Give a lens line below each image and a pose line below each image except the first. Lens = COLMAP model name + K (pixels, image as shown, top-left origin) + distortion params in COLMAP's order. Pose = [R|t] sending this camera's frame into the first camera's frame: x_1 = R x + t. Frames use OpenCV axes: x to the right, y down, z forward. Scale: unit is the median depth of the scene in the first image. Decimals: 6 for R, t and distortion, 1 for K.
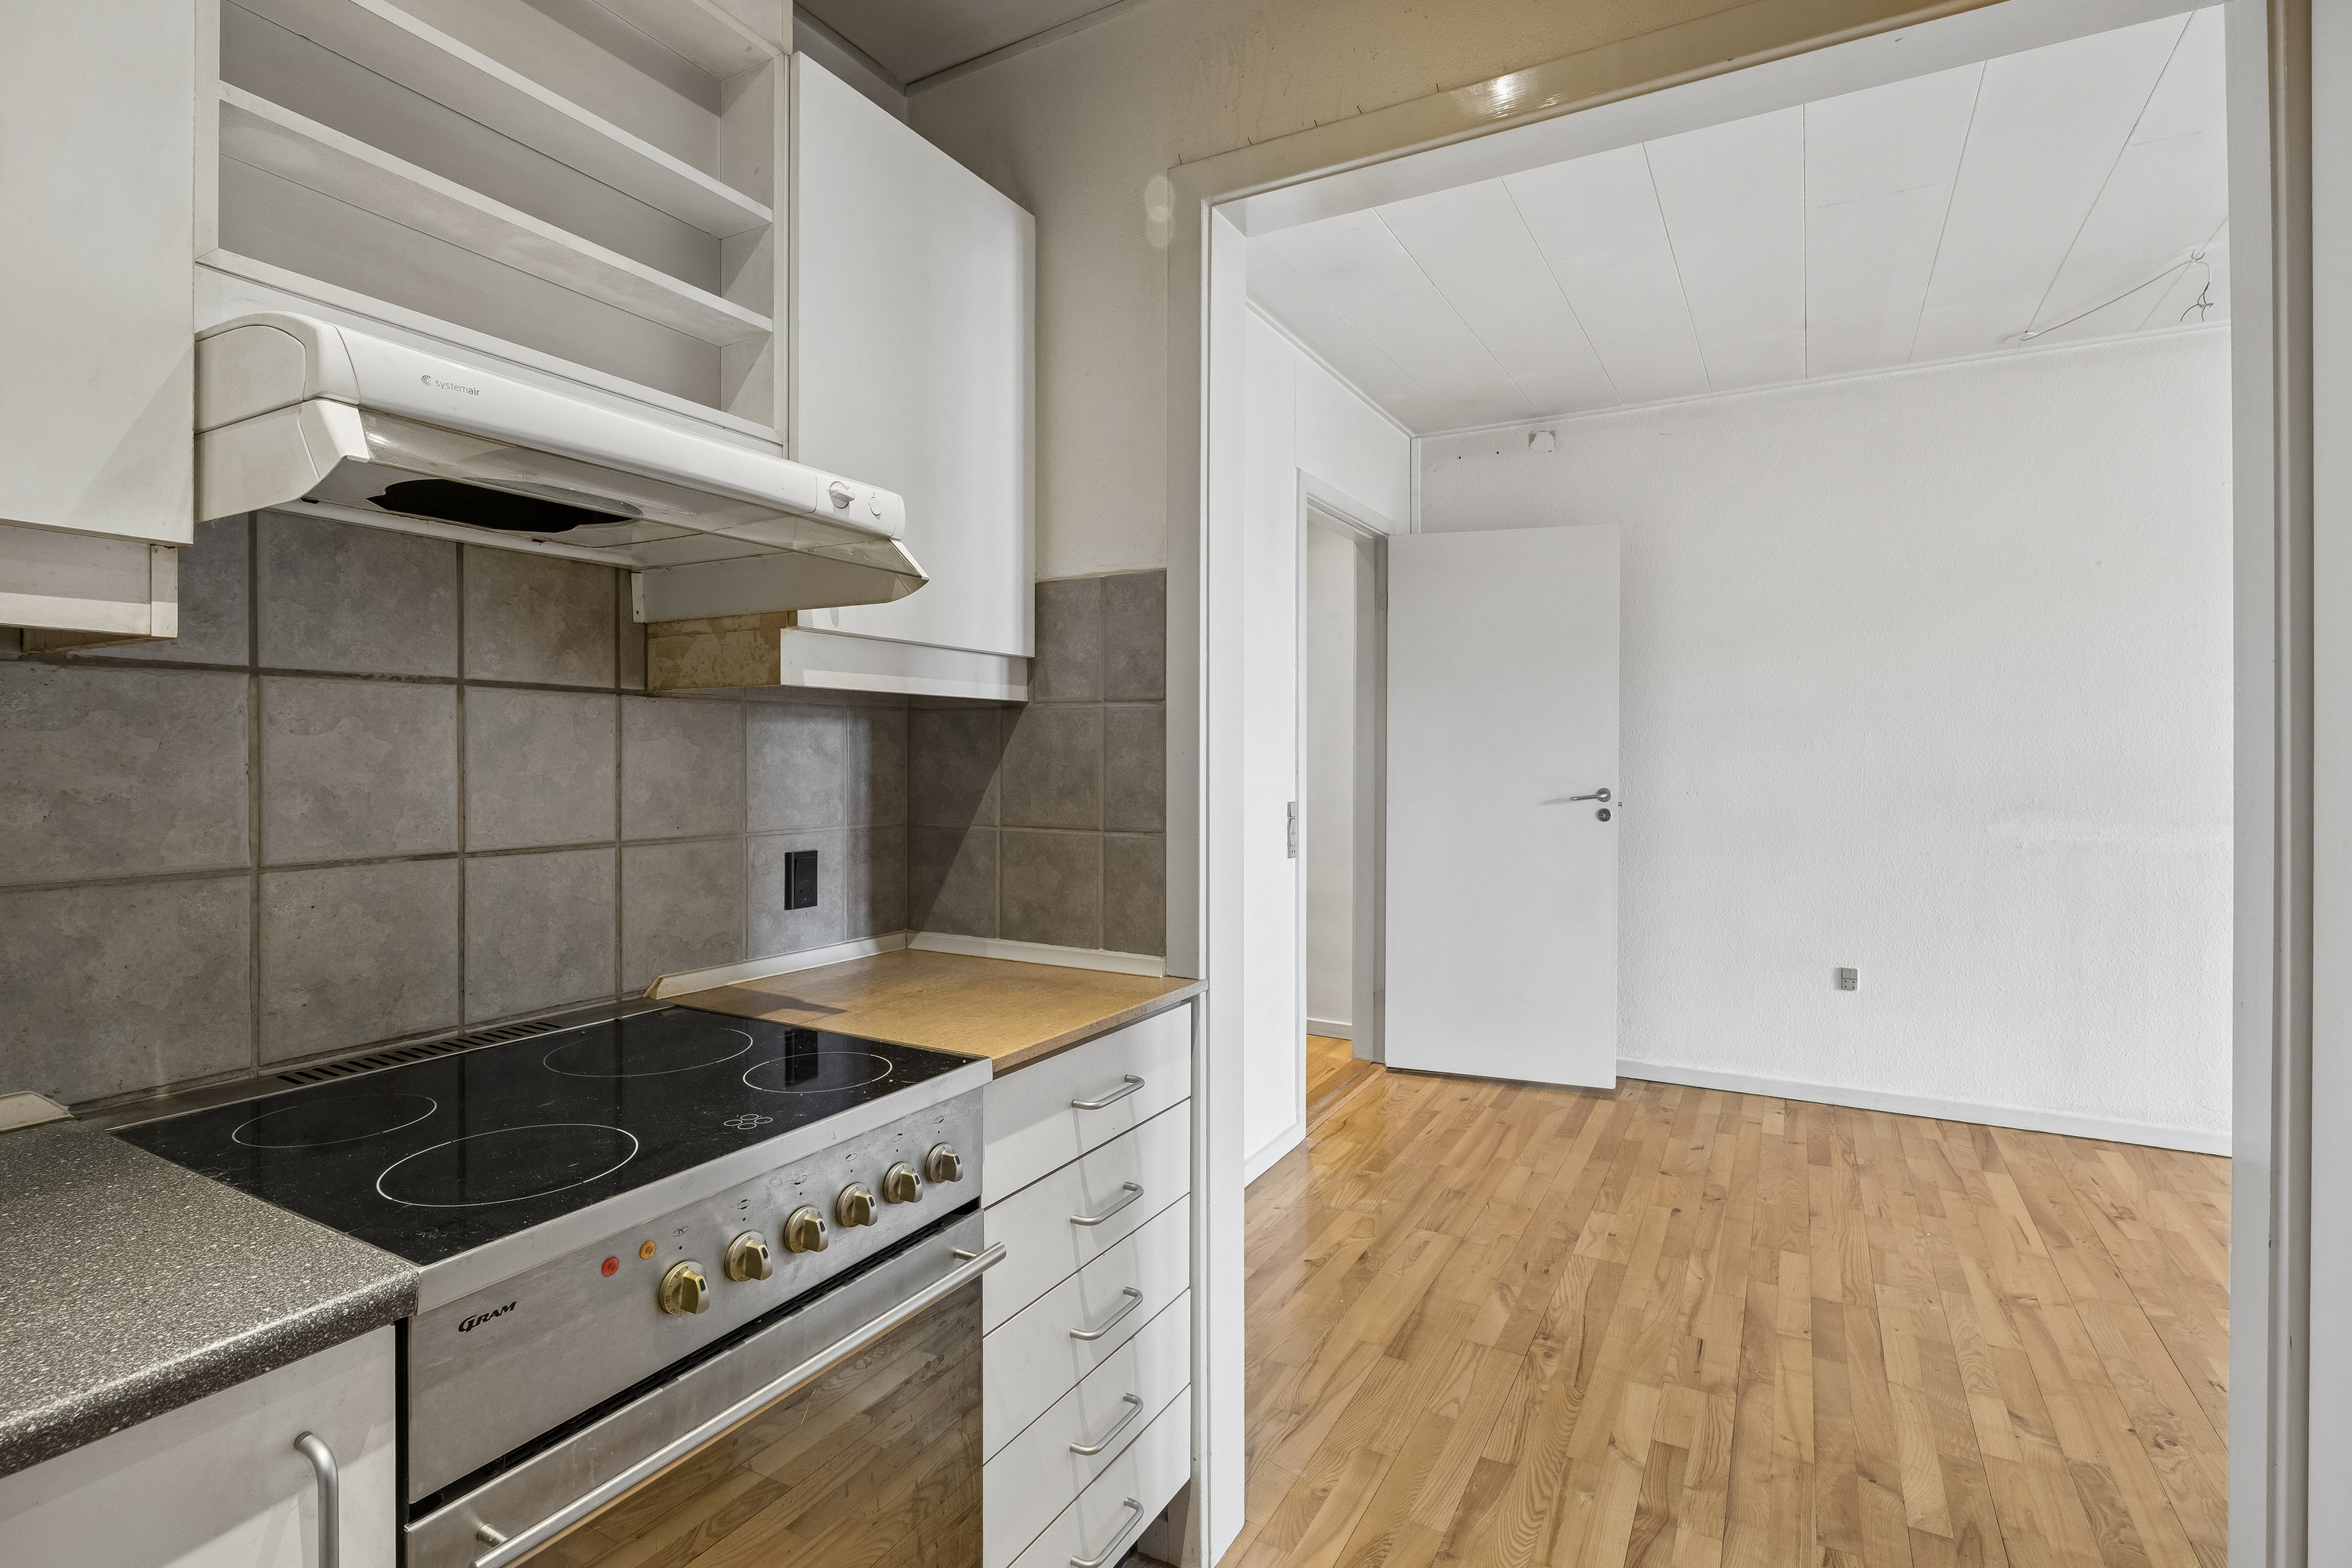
lens RADIAL K [[1124.5, 0, 1176.7], [0, 1124.5, 760.7], [0, 0, 1]] dist [0.000037, -0.000006]
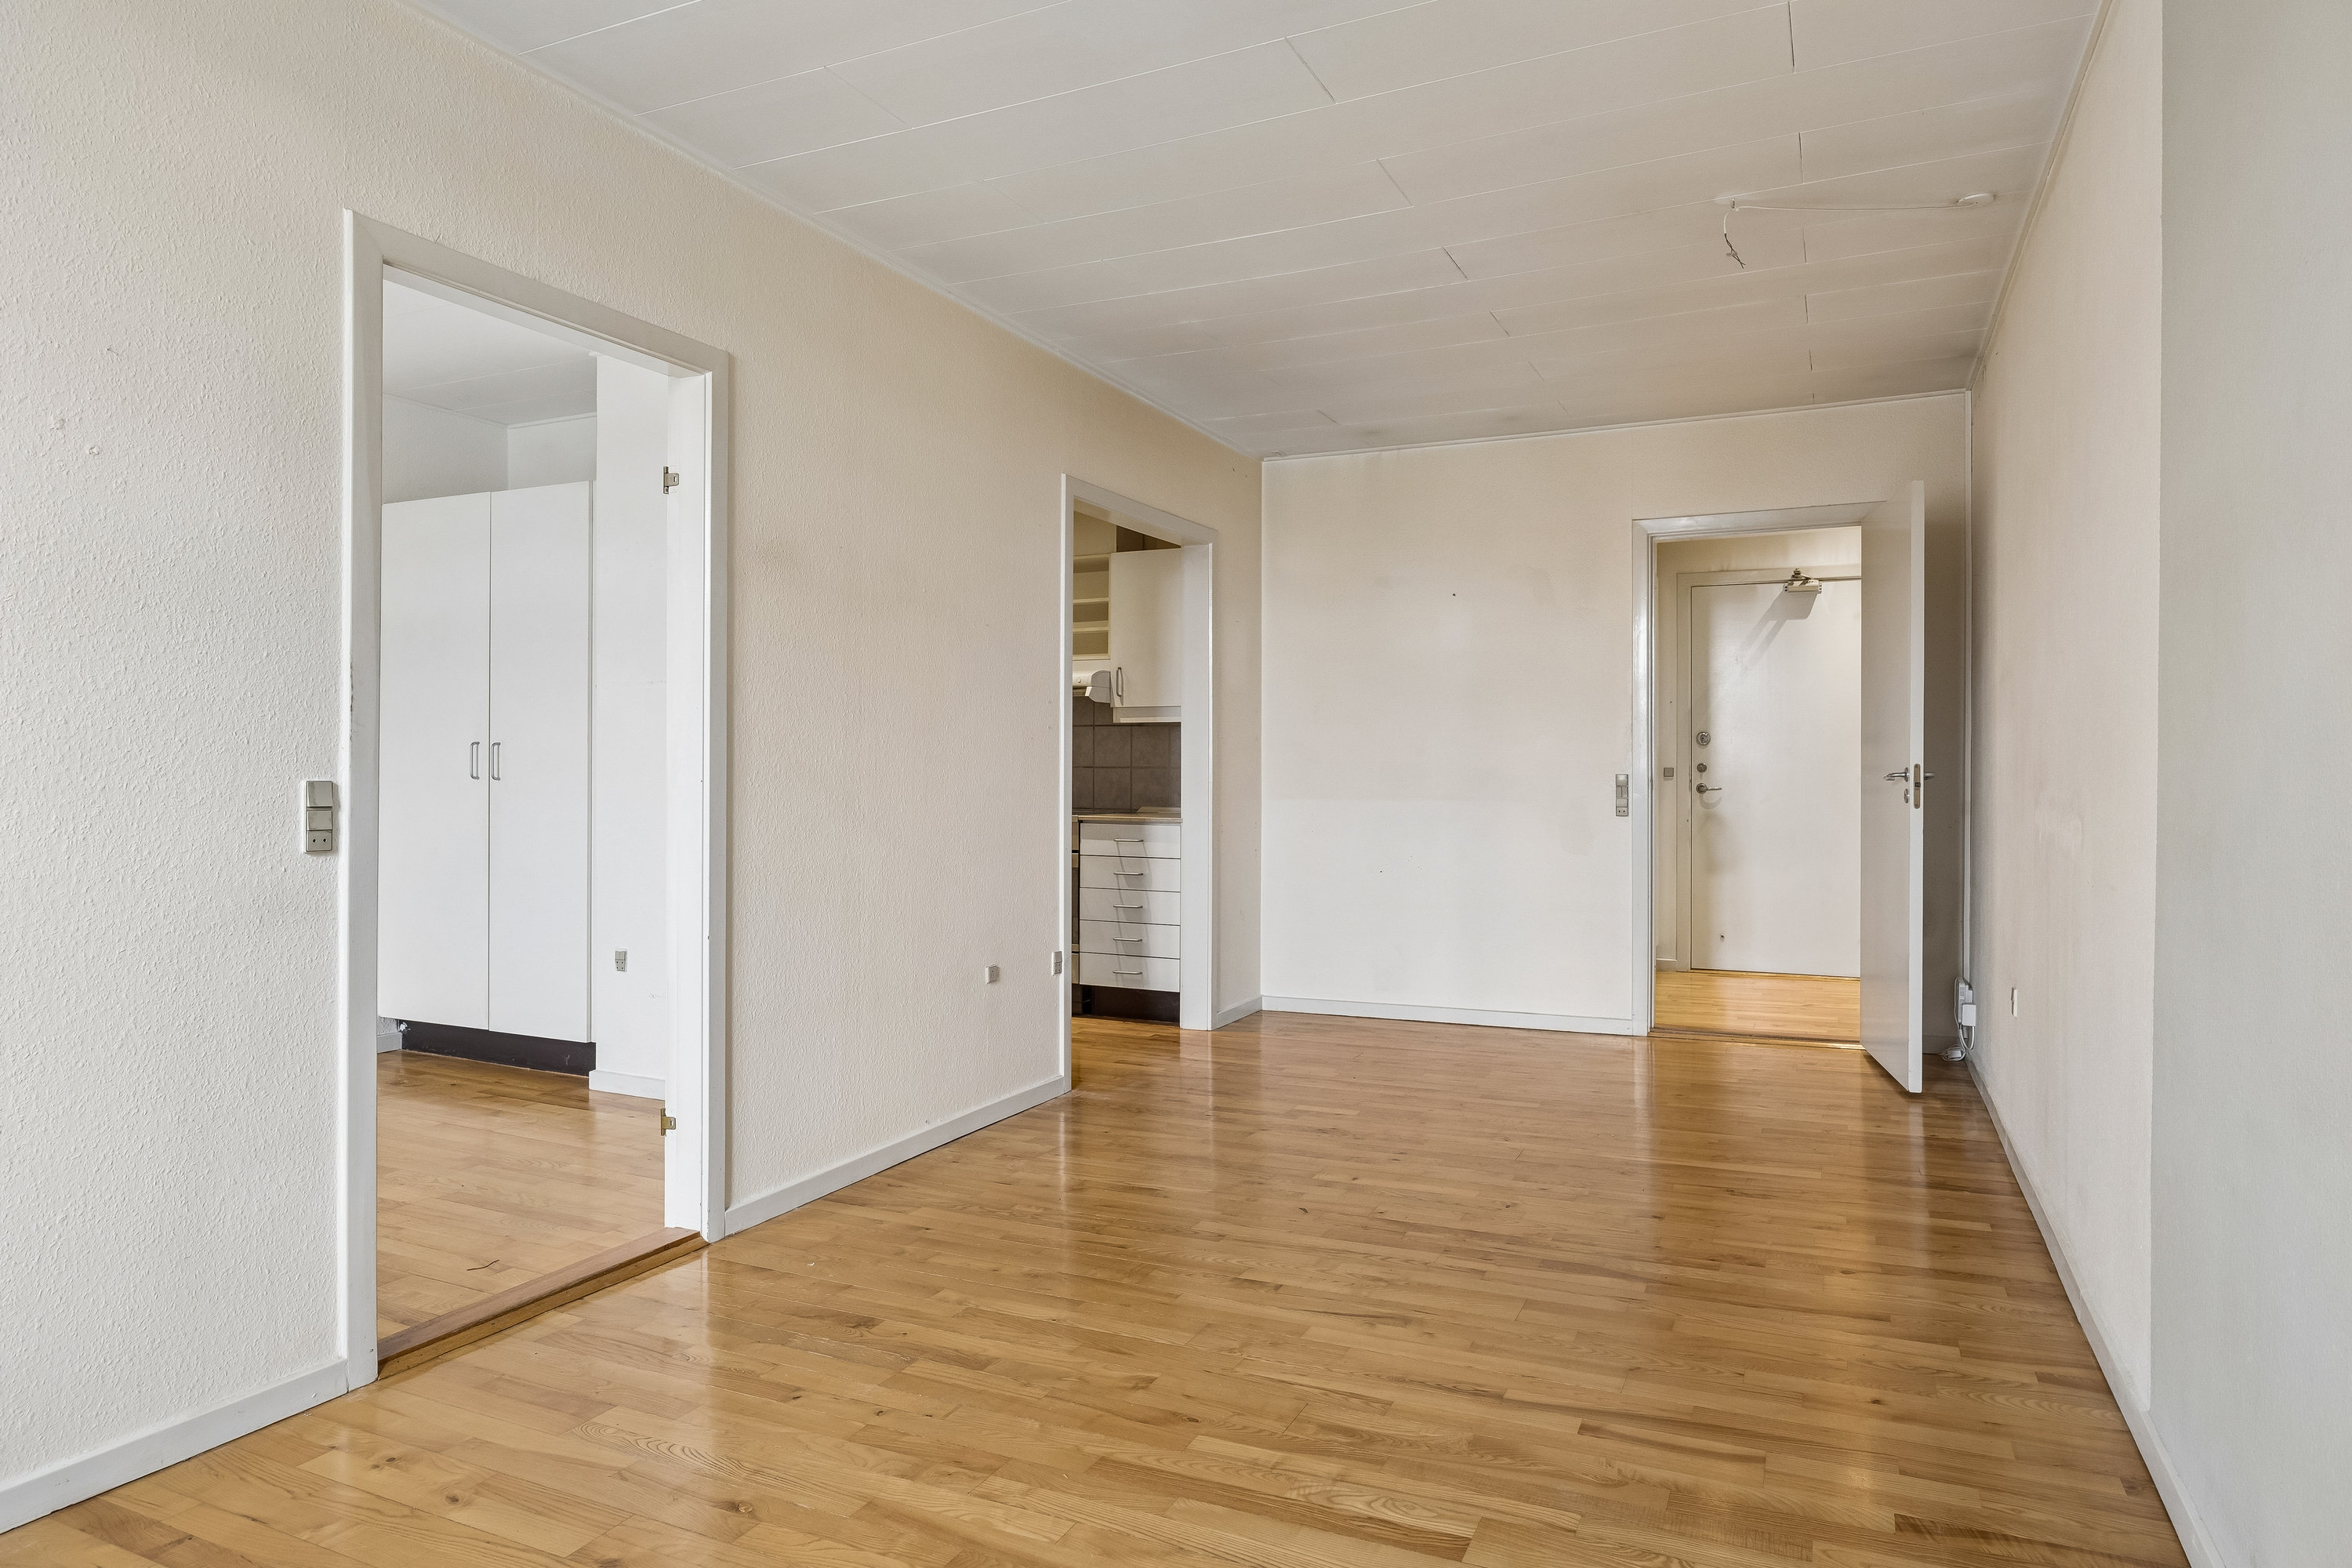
lens RADIAL K [[1409.6, 0, 1174.3], [0, 1409.6, 769.5], [0, 0, 1]] dist [-0.003857, -0.000203]
pose [[0.069199, -0.000243, -0.997603, 3.596075], [-0.004096, 0.999991, -0.000528, 0.073684], [0.997594, 0.004123, 0.069198, 0.735127]]
